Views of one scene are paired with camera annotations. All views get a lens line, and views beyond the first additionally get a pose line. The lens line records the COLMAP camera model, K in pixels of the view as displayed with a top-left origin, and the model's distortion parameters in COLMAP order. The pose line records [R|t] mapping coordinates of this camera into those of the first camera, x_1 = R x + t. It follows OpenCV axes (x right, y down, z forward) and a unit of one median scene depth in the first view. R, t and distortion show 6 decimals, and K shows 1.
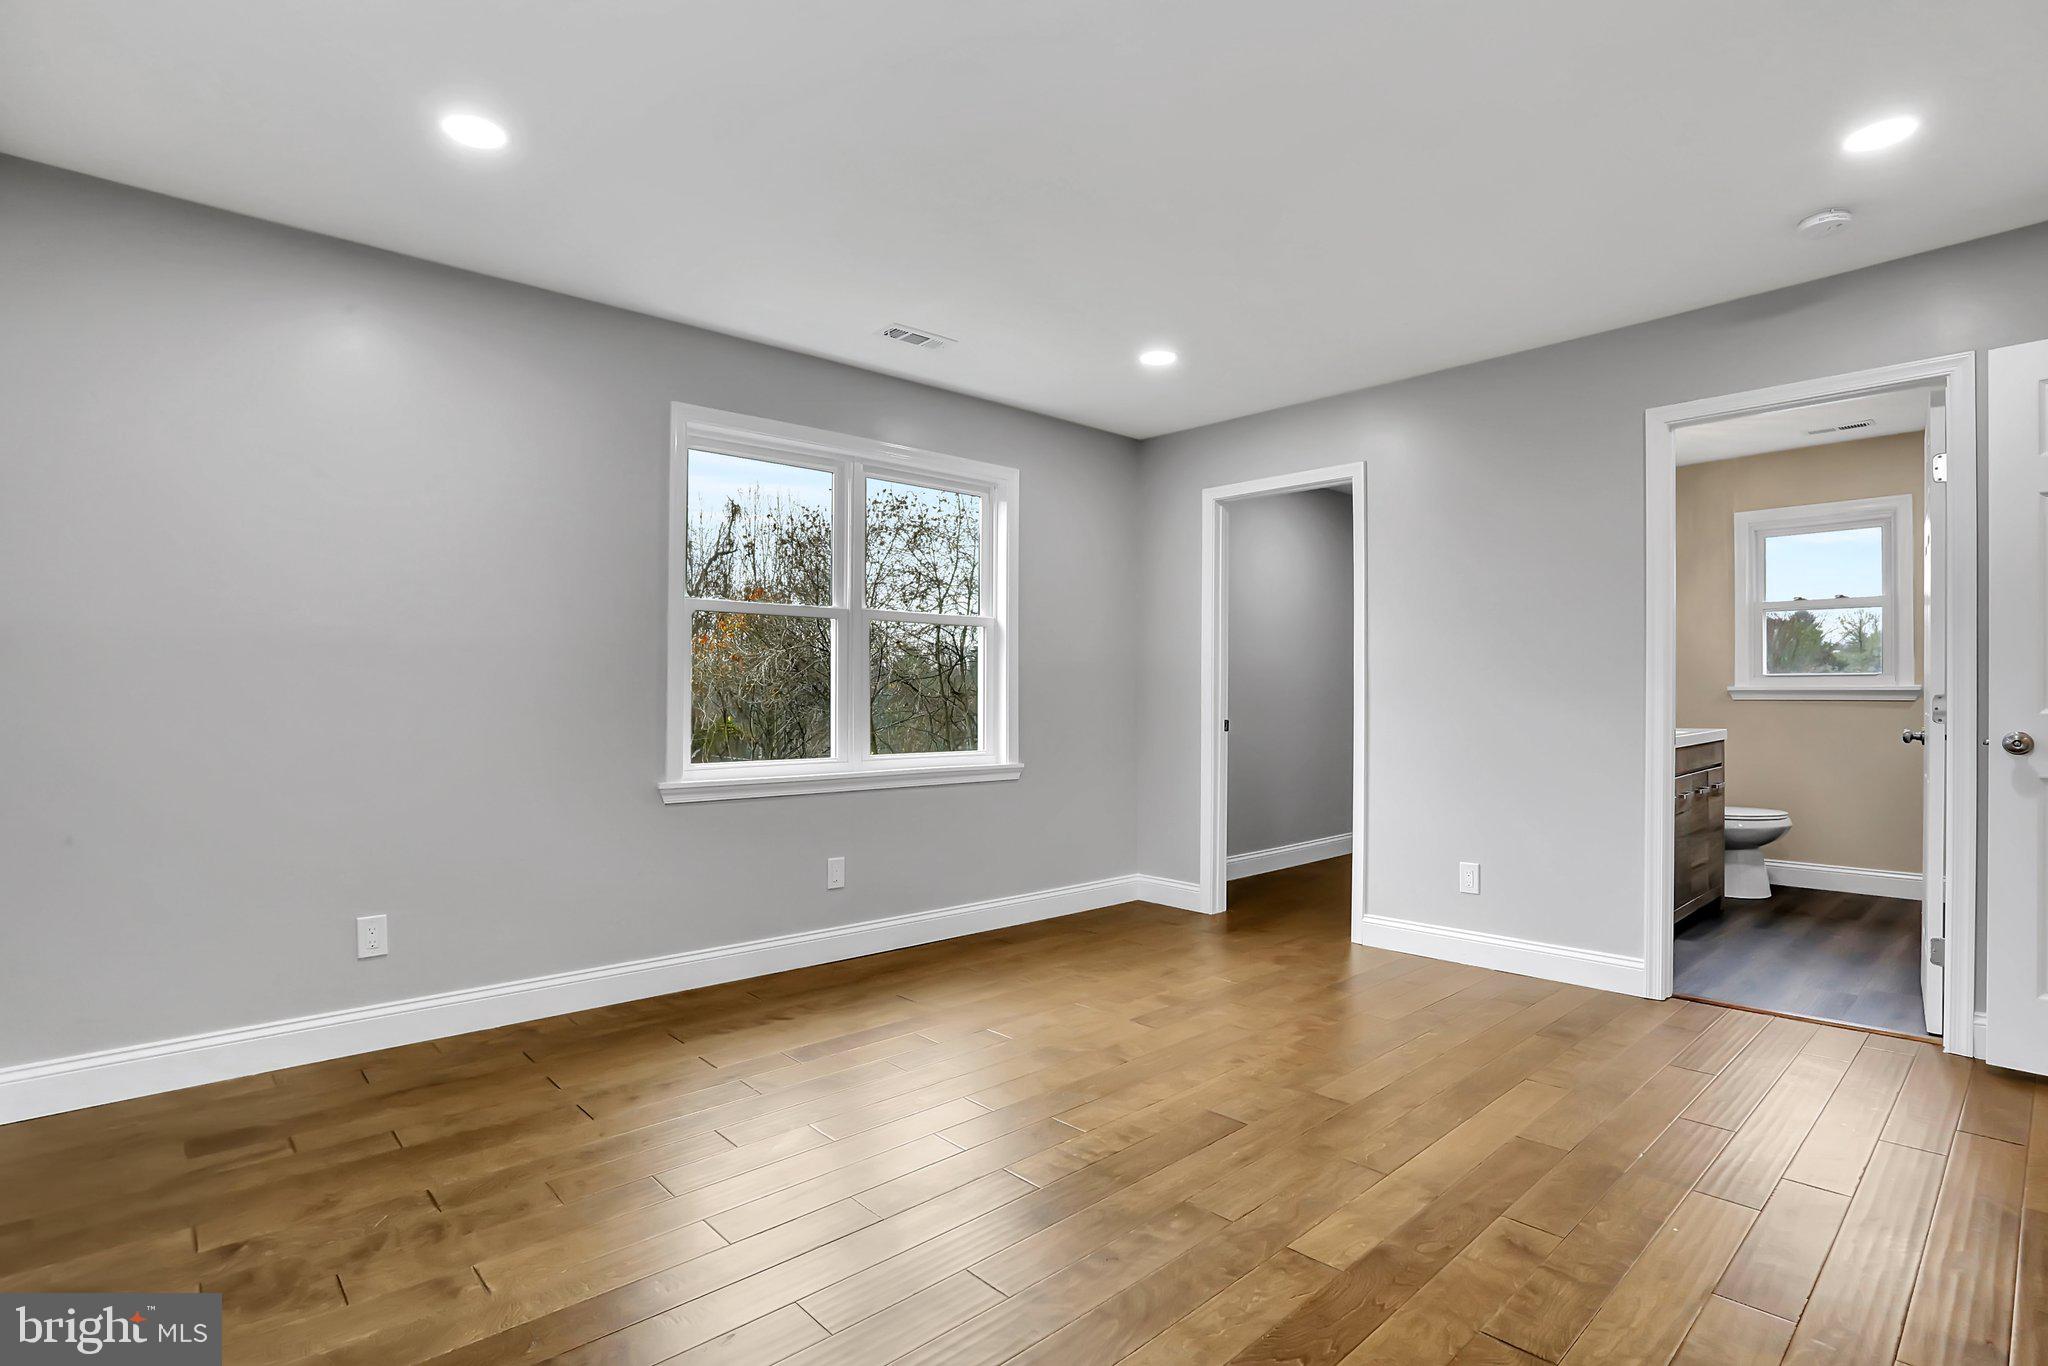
lens RADIAL K [[1013.7, 0, 1029.8], [0, 1013.7, 701.1], [0, 0, 1]] dist [-0.054801, 0.021513]
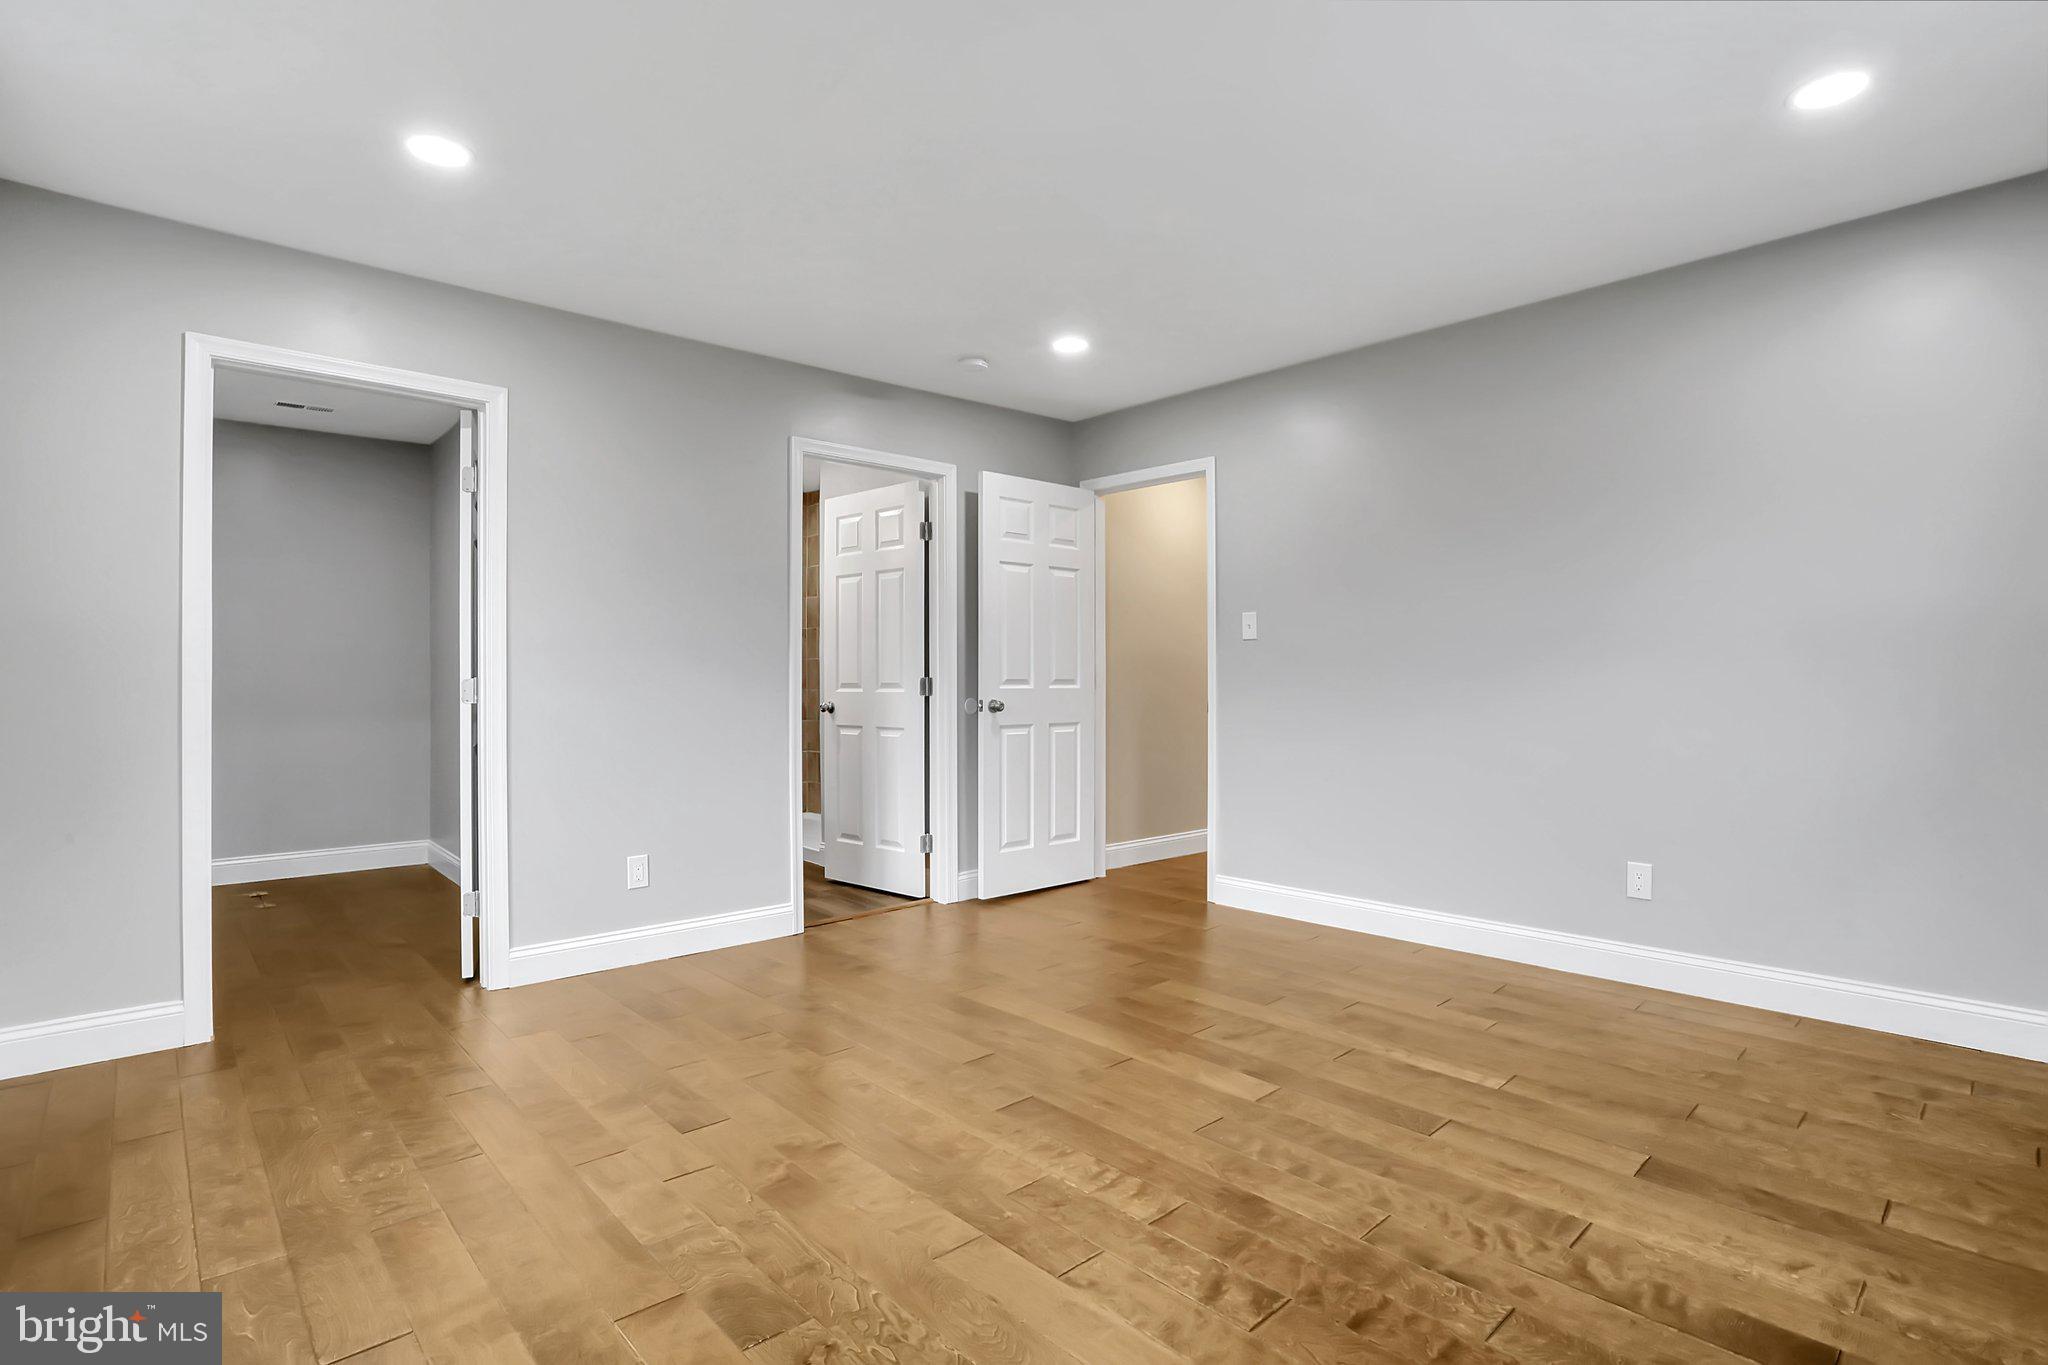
lens RADIAL K [[1024.5, 0, 1023.6], [0, 1024.5, 686.1], [0, 0, 1]] dist [-0.054352, 0.022253]
pose [[-0.011975, -0.009397, 0.999884, -0.795665], [0.003511, 0.999949, 0.009439, -0.008501], [-0.999922, 0.003623, -0.011941, 0.987010]]
